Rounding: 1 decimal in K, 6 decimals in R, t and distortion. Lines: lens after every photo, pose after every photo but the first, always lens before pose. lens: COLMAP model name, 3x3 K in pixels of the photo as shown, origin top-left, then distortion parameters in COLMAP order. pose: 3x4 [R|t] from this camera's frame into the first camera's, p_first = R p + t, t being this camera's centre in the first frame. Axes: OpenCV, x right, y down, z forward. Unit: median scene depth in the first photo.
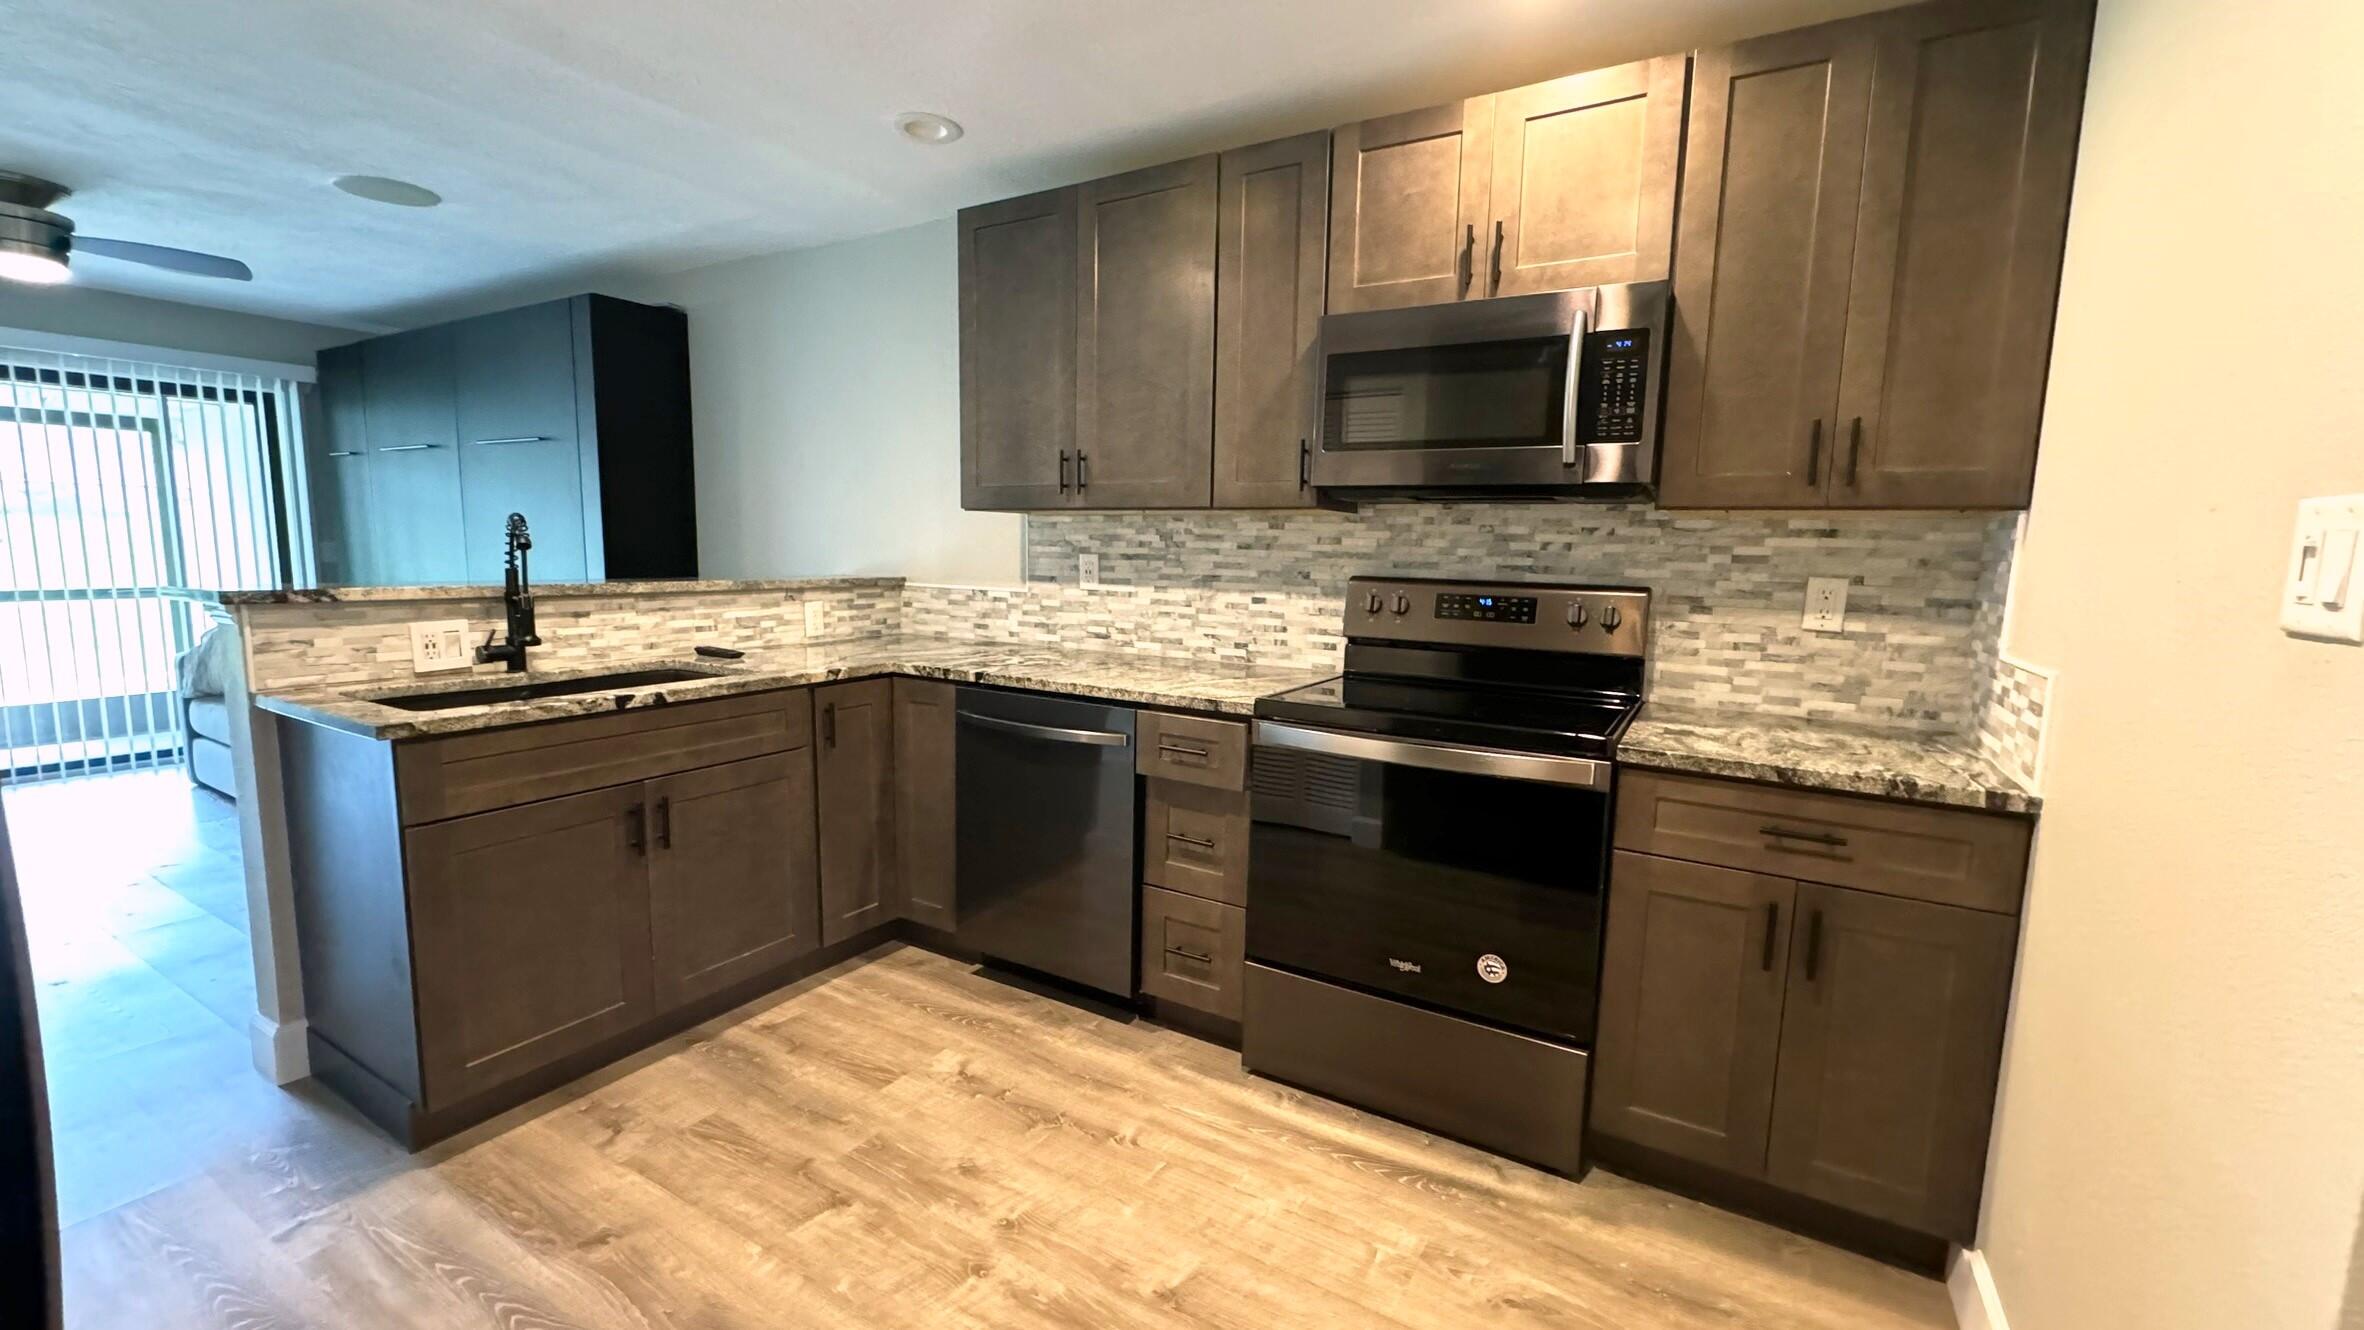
lens RADIAL K [[947.5, 0, 1184.7], [0, 947.5, 665.5], [0, 0, 1]] dist [-0.002362, -0.000125]
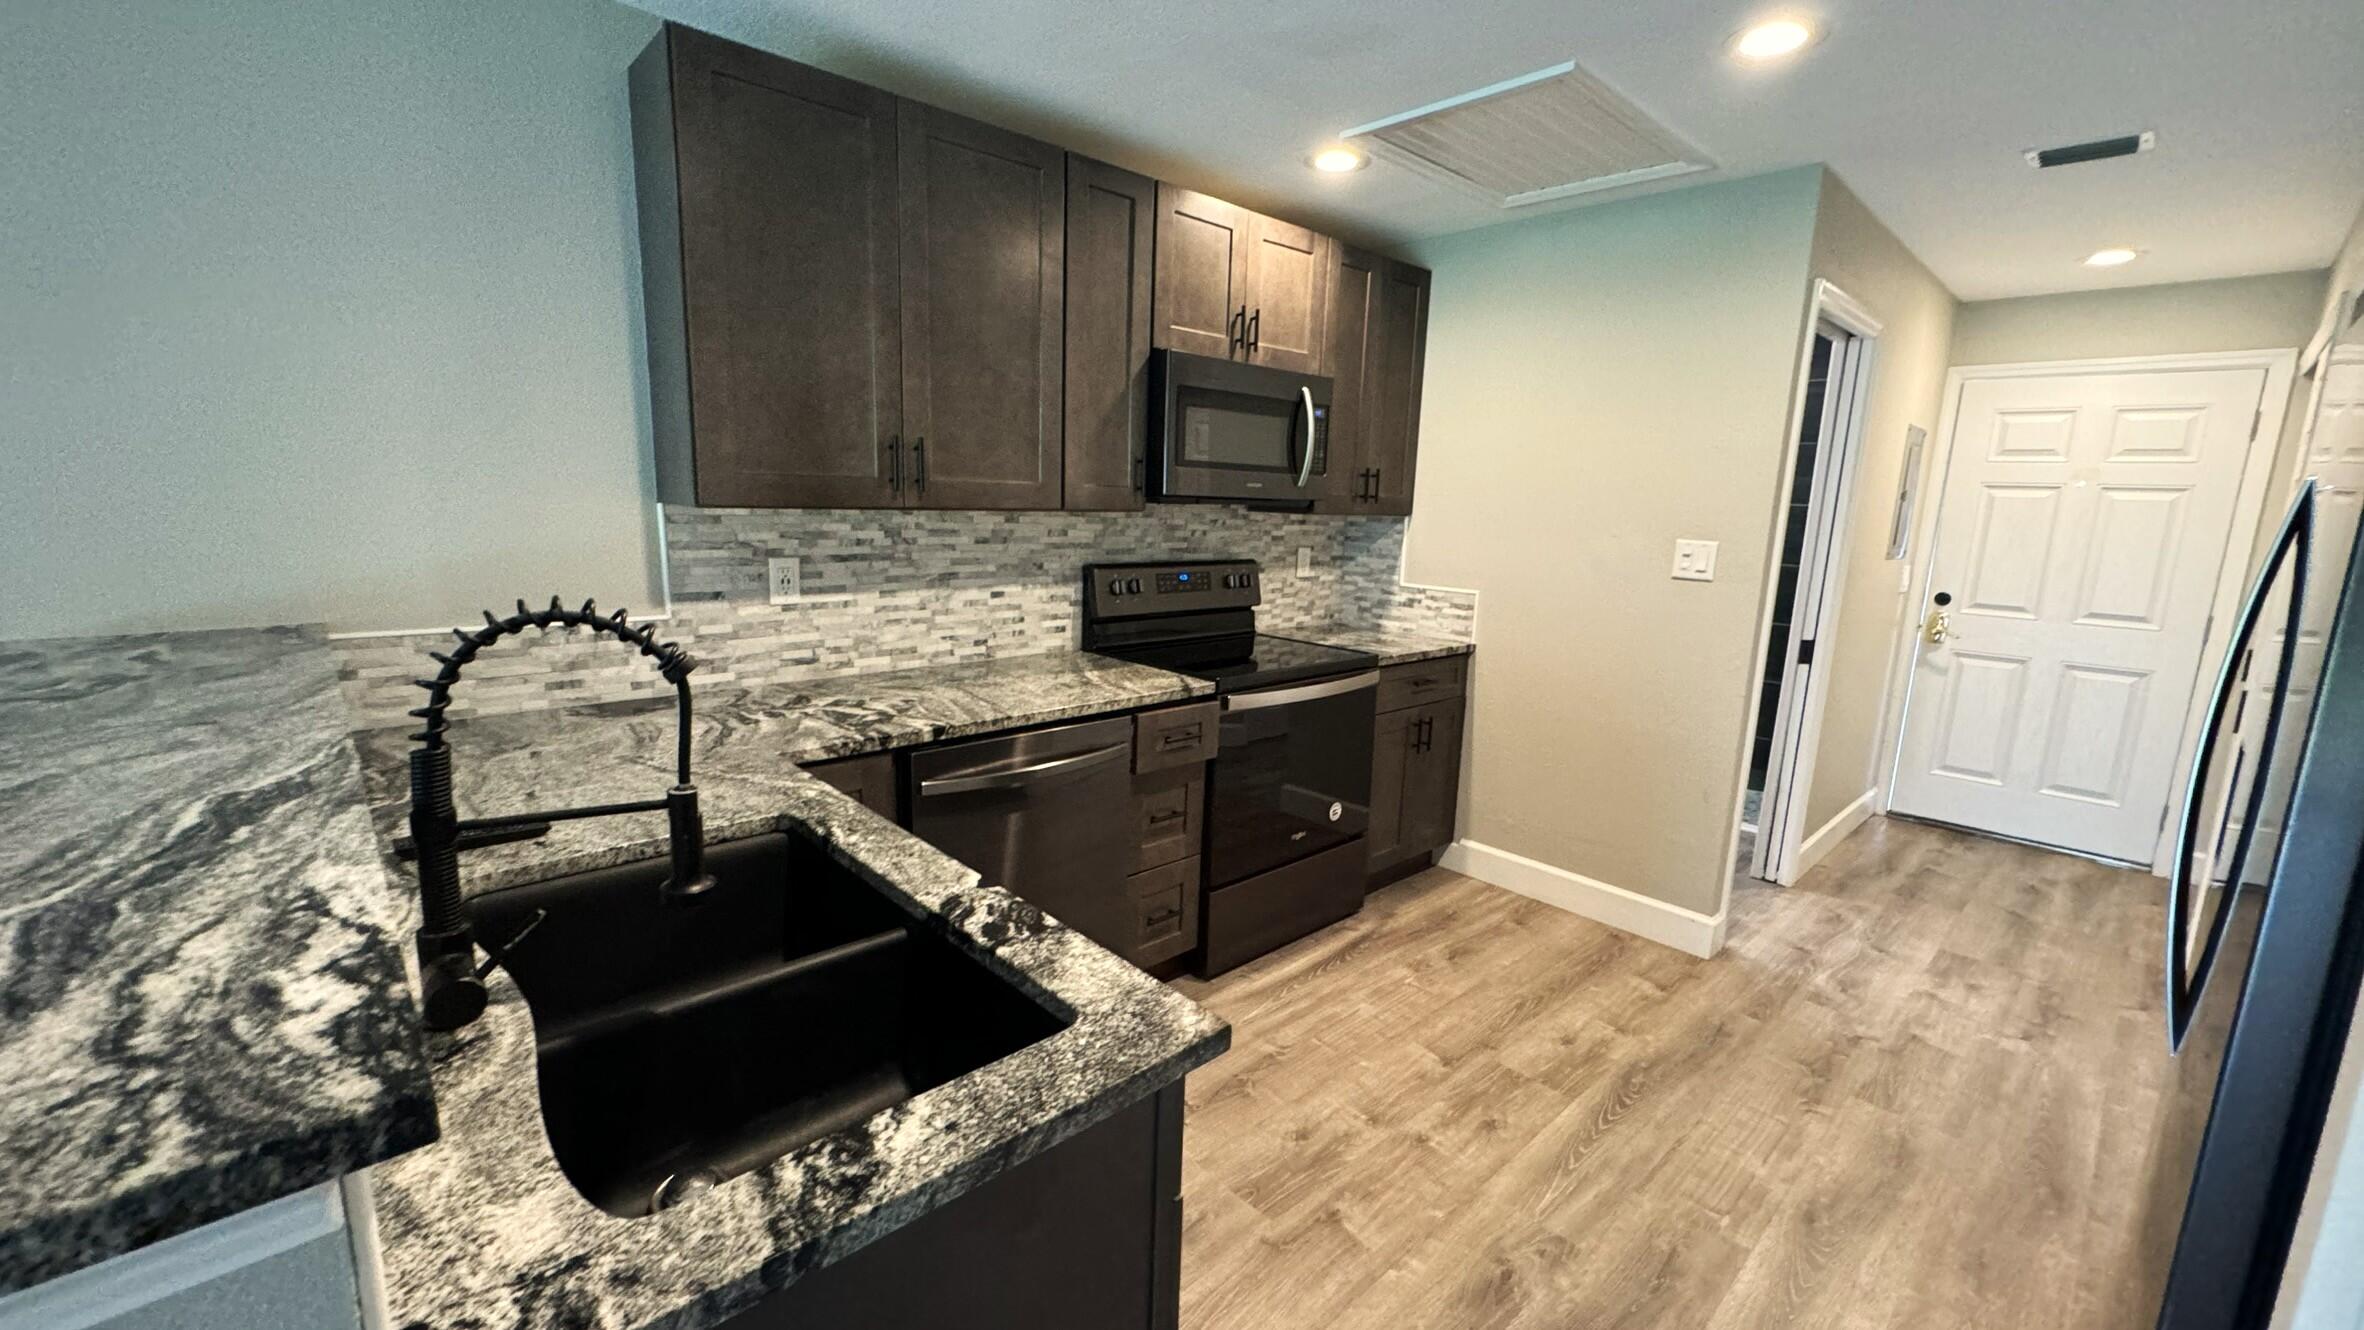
lens RADIAL K [[947.5, 0, 1184.7], [0, 947.5, 665.5], [0, 0, 1]] dist [-0.002362, -0.000125]
pose [[0.278603, -0.184705, 0.942478, -0.807421], [0.094441, 0.981845, 0.164503, -0.138603], [-0.955752, 0.043178, 0.290988, 0.518363]]
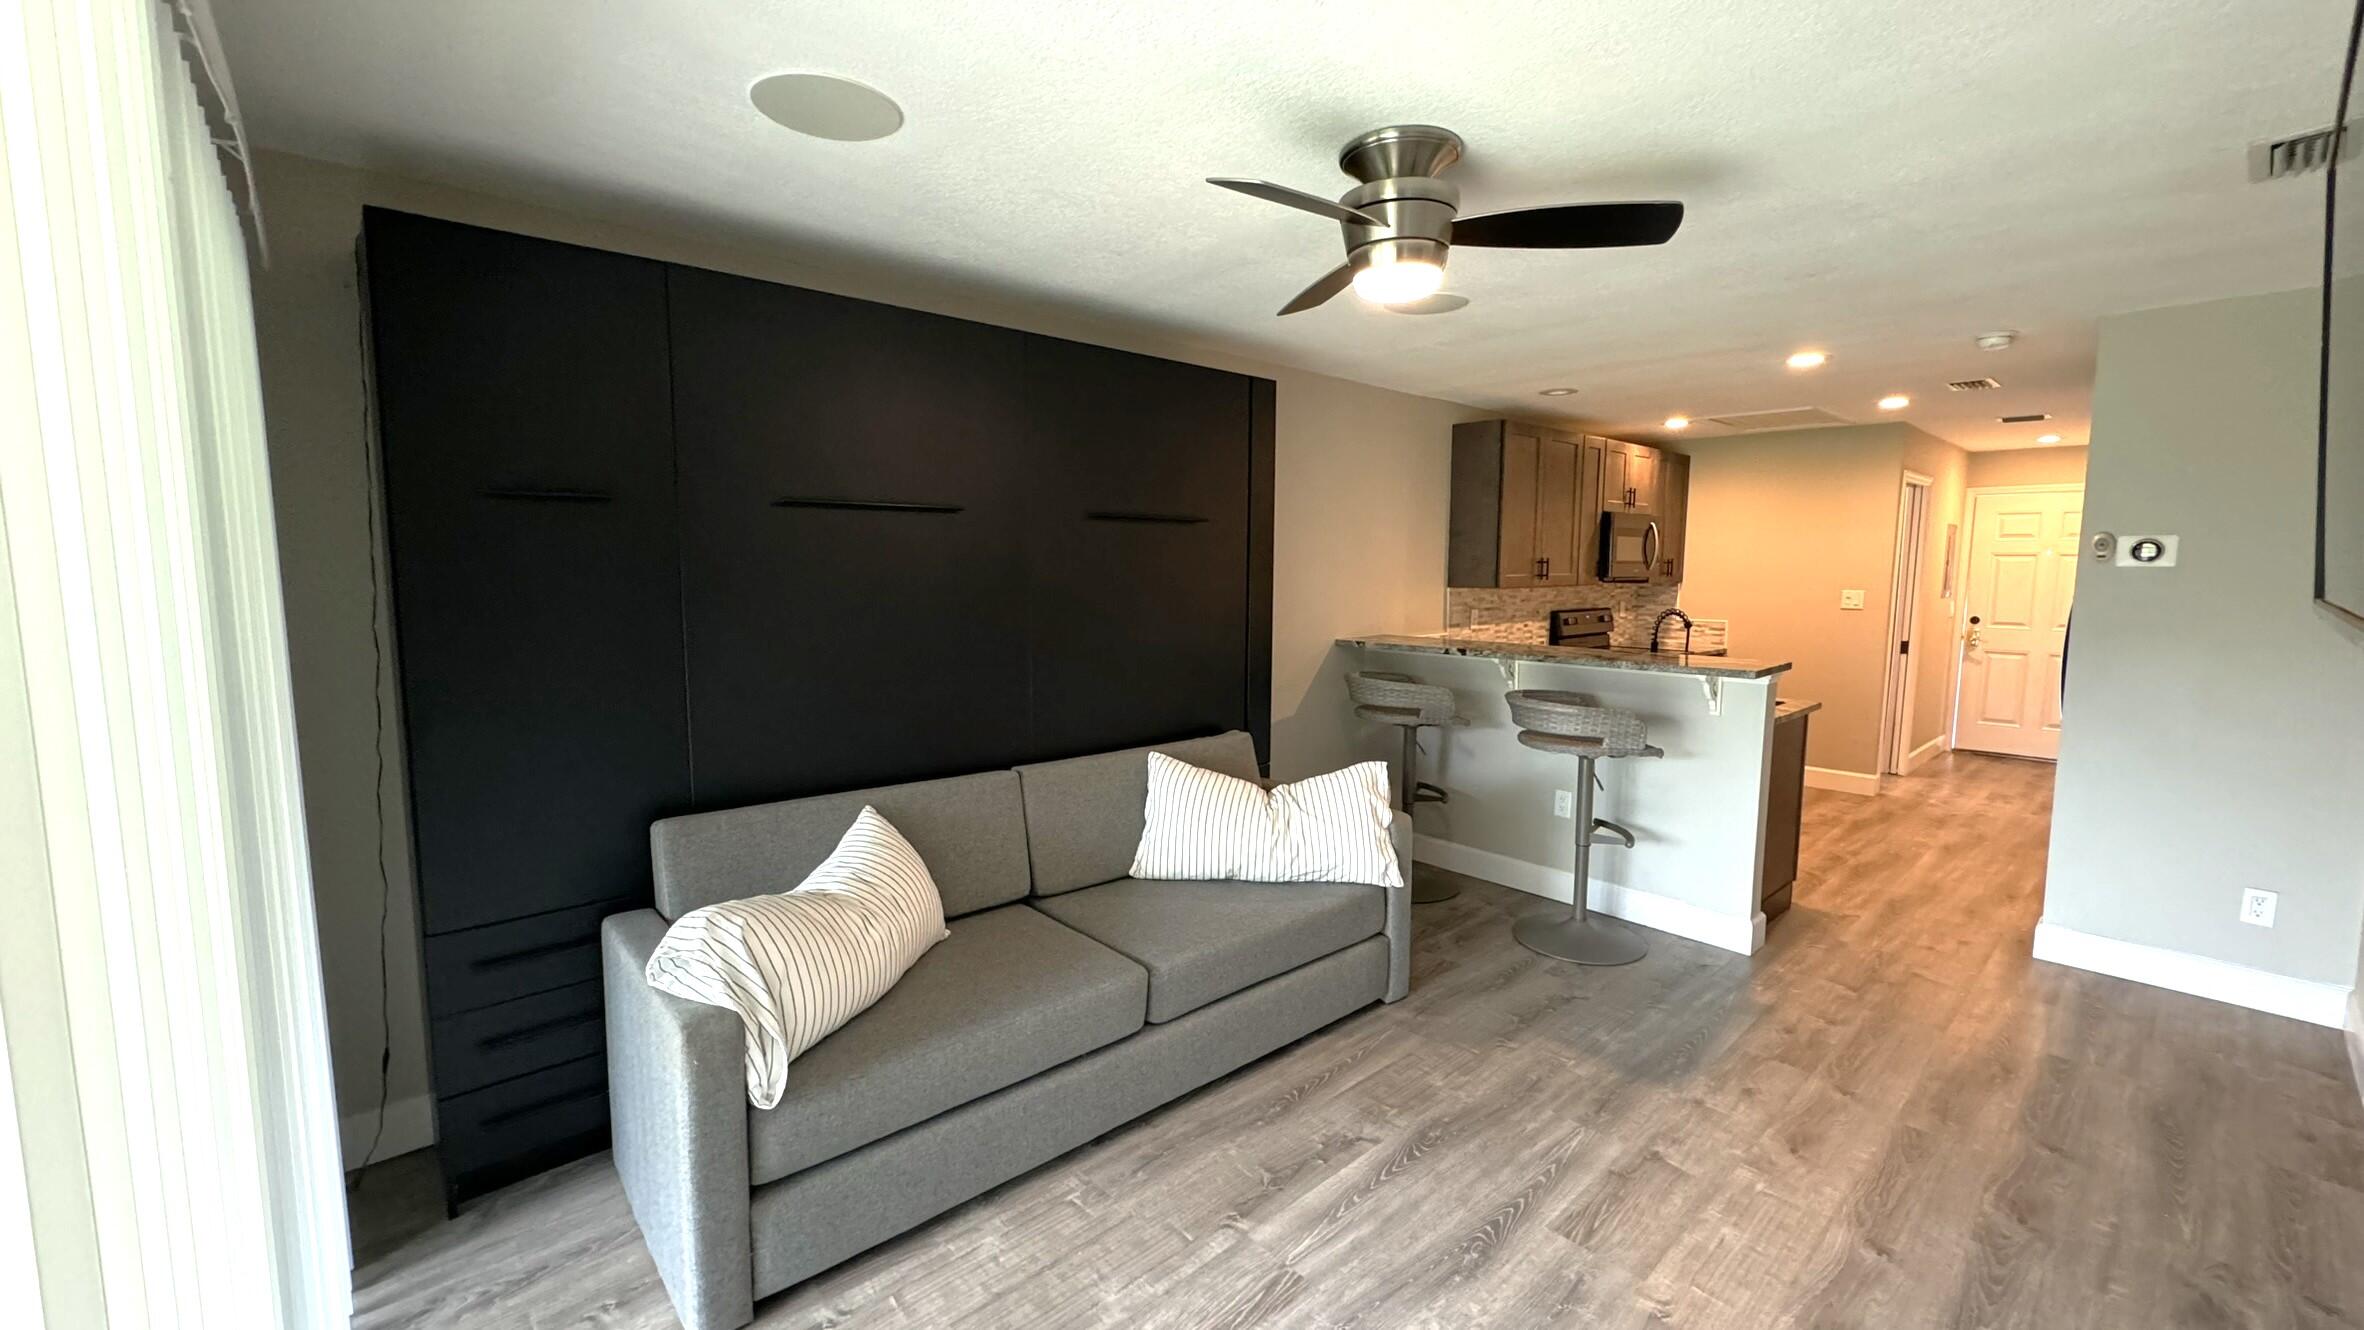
lens RADIAL K [[947.5, 0, 1184.7], [0, 947.5, 665.5], [0, 0, 1]] dist [-0.002362, -0.000125]
pose [[0.294045, -0.124801, 0.947609, -2.138715], [0.126252, 0.987823, 0.090921, -0.265884], [-0.947416, 0.092902, 0.306221, 1.067694]]
